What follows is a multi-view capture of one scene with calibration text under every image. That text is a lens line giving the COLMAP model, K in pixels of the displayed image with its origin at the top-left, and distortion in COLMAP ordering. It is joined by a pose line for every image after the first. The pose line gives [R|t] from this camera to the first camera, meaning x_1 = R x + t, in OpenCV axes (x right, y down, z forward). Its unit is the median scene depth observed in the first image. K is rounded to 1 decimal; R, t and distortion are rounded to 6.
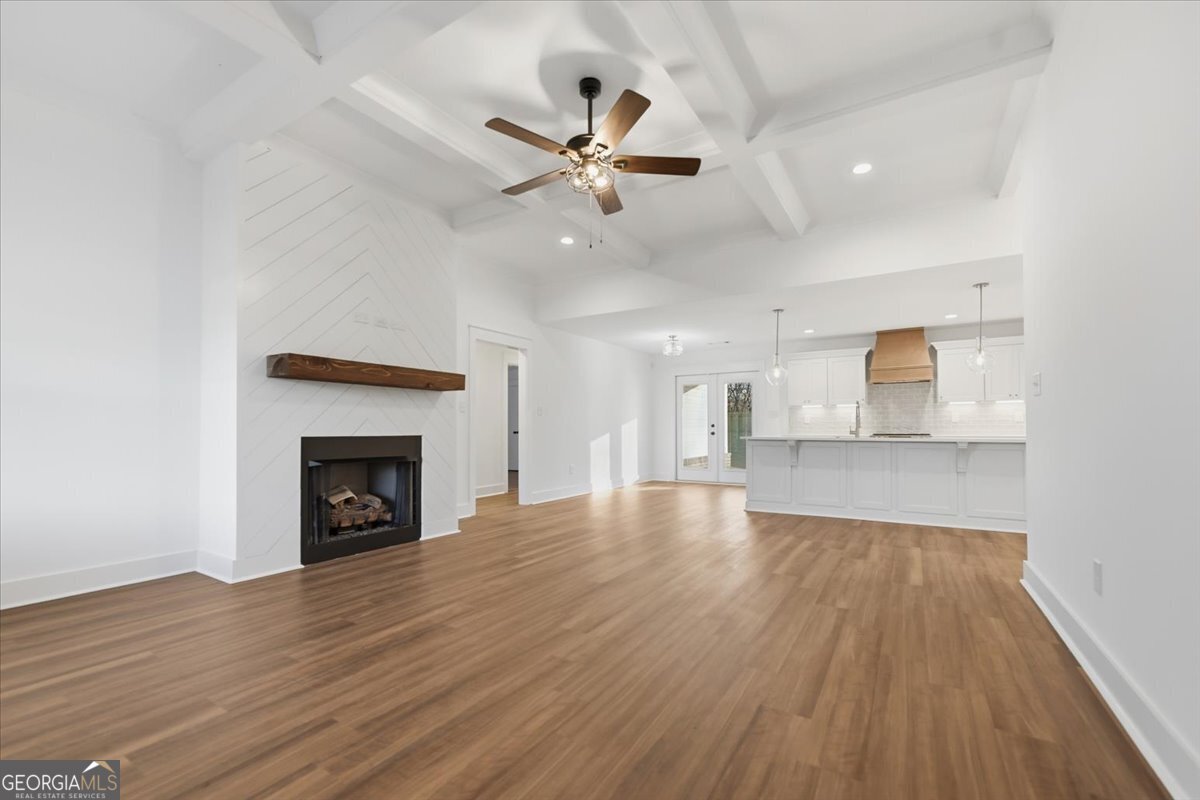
lens RADIAL K [[487.8, 0, 610.7], [0, 487.8, 421.9], [0, 0, 1]] dist [-0.005000, 0.001041]
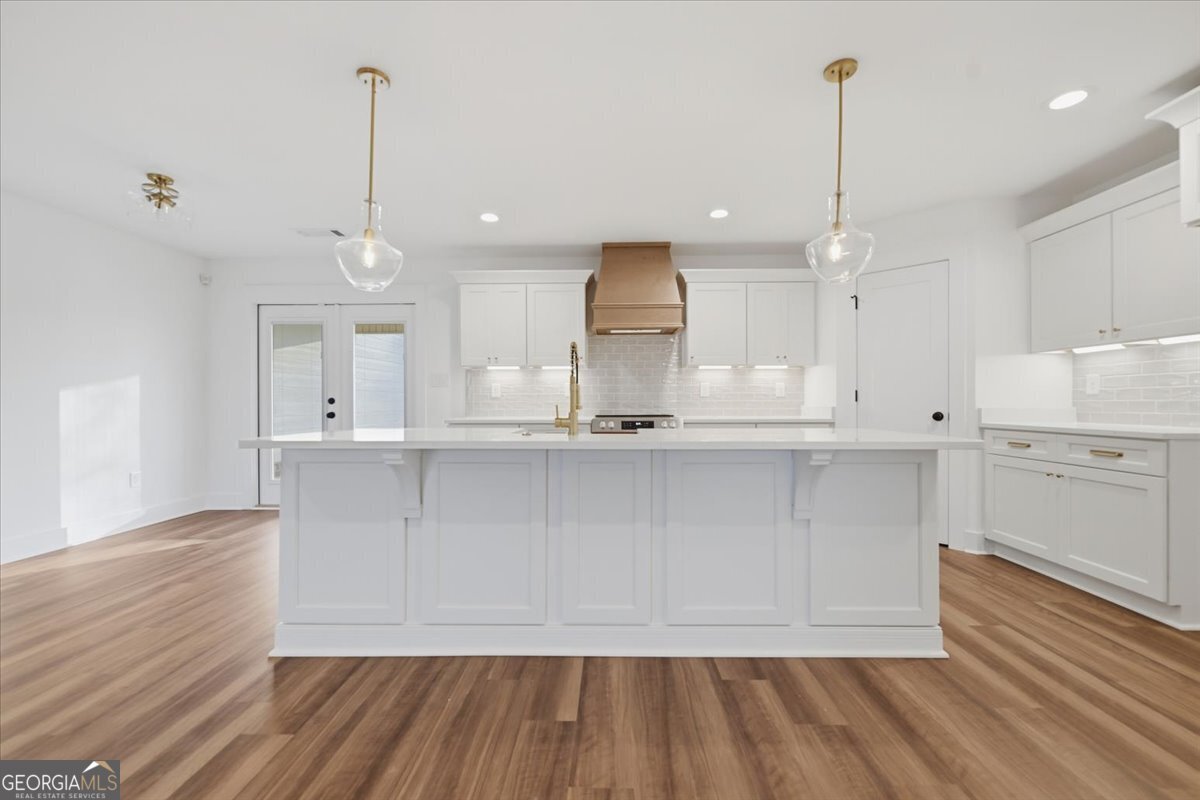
lens RADIAL K [[487.8, 0, 597.4], [0, 487.8, 400.5], [0, 0, 1]] dist [-0.005000, 0.001041]
pose [[0.867609, 0.001268, 0.497245, 0.307678], [-0.006342, 0.999944, 0.008517, 0.001156], [-0.497206, -0.010543, 0.867569, 0.609766]]
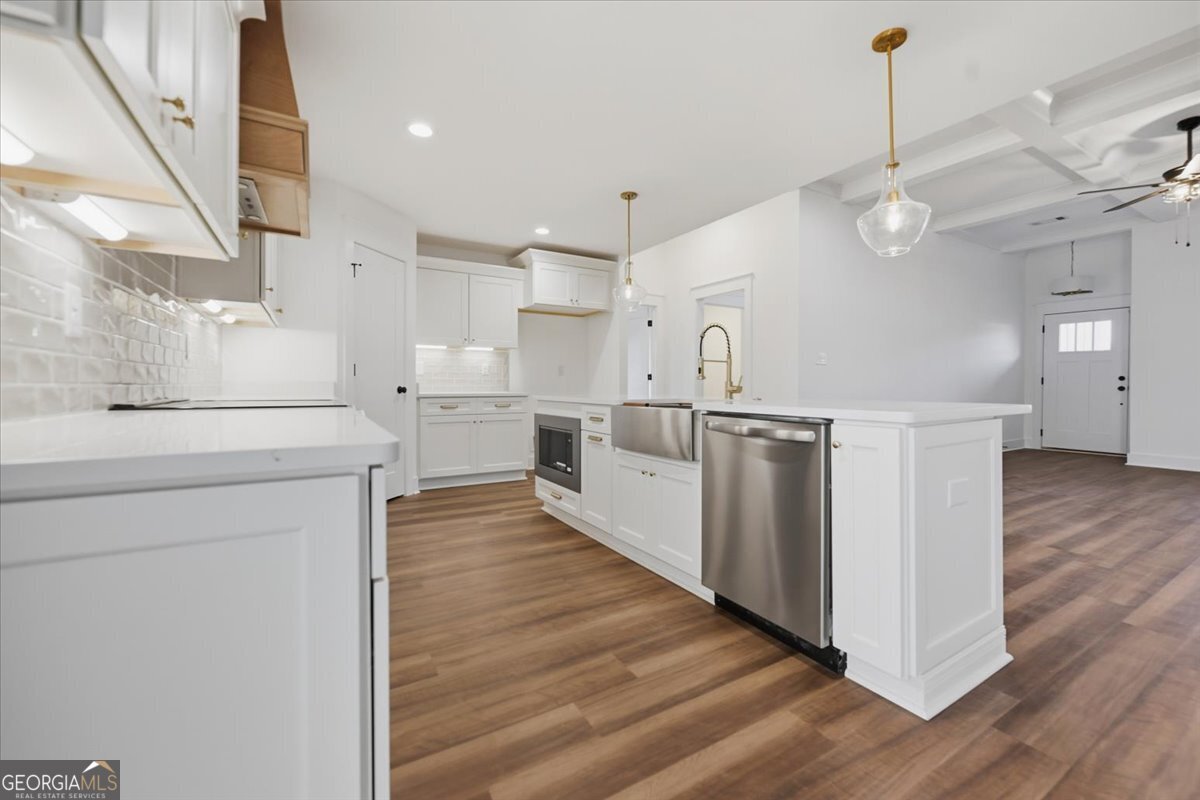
lens RADIAL K [[487.8, 0, 592.0], [0, 487.8, 385.4], [0, 0, 1]] dist [-0.005000, 0.001041]
pose [[-0.871673, 0.000613, 0.490088, 0.370054], [-0.007138, 0.999877, -0.013947, 0.024870], [-0.490036, -0.015655, -0.871562, 1.422667]]
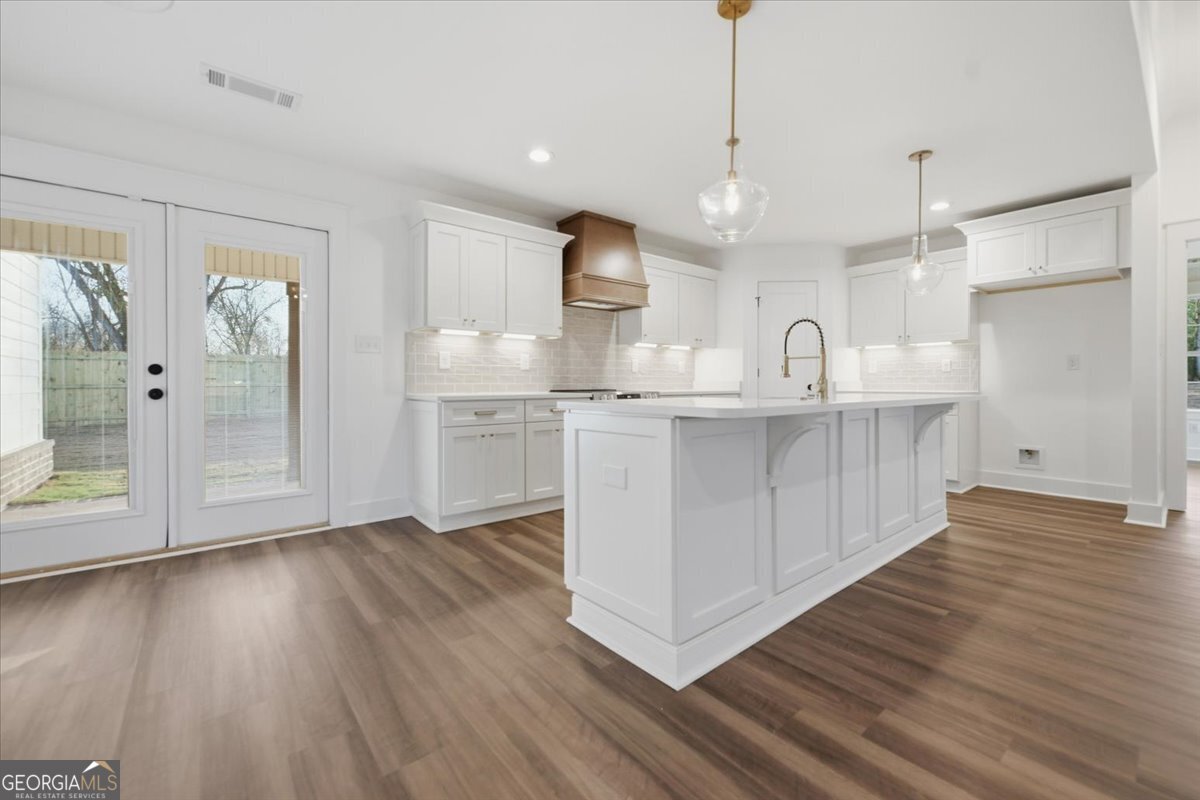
lens RADIAL K [[487.8, 0, 622.1], [0, 487.8, 392.5], [0, 0, 1]] dist [-0.005000, 0.001041]
pose [[0.327010, -0.016368, 0.944879, 0.020862], [-0.013704, 0.999663, 0.022060, 0.018198], [-0.944921, -0.020163, 0.326675, 0.963597]]
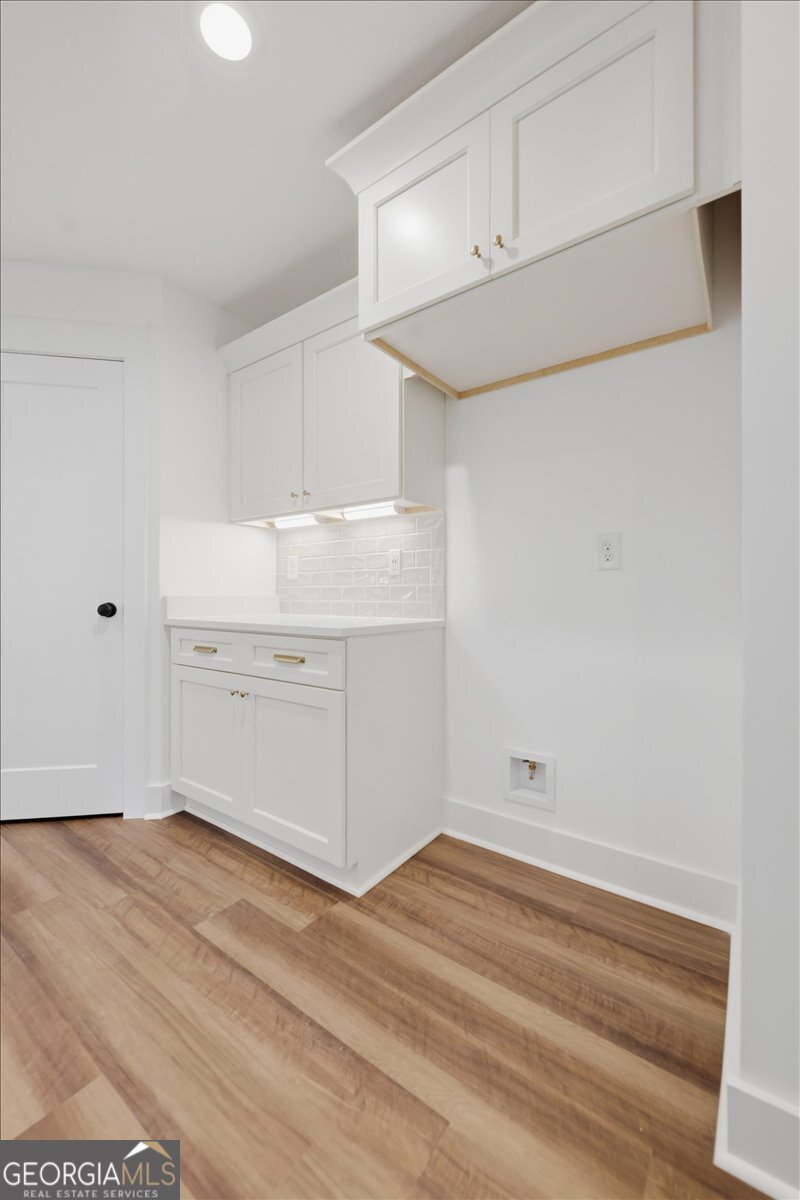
lens RADIAL K [[487.8, 0, 402.6], [0, 487.8, 600.1], [0, 0, 1]] dist [-0.005000, 0.001041]
pose [[0.096564, -0.006461, 0.995306, 0.625316], [-0.012626, 0.999891, 0.007716, 0.009686], [-0.995247, -0.013312, 0.096472, 0.661482]]
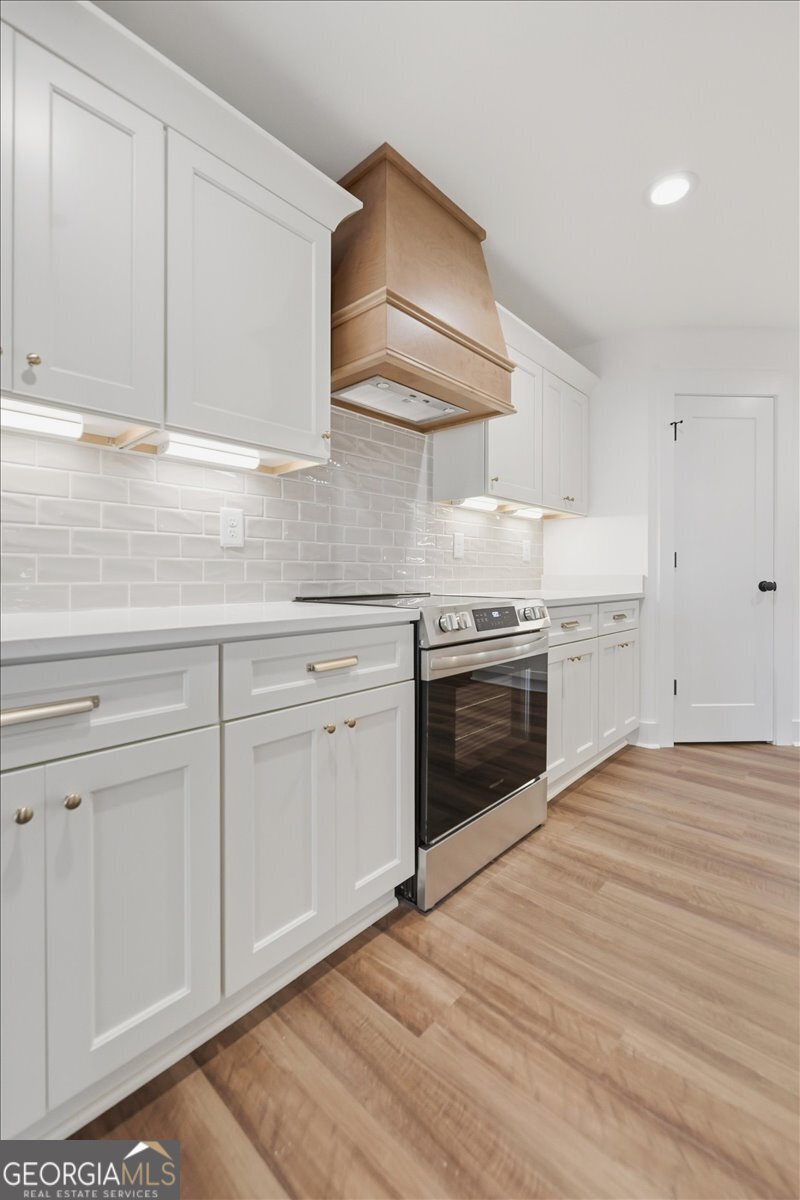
lens RADIAL K [[487.8, 0, 410.7], [0, 487.8, 581.6], [0, 0, 1]] dist [-0.005000, 0.001041]
pose [[0.206807, -0.010752, 0.978323, 0.410536], [-0.014345, 0.999799, 0.014021, 0.017422], [-0.978277, -0.016934, 0.206612, 1.180736]]
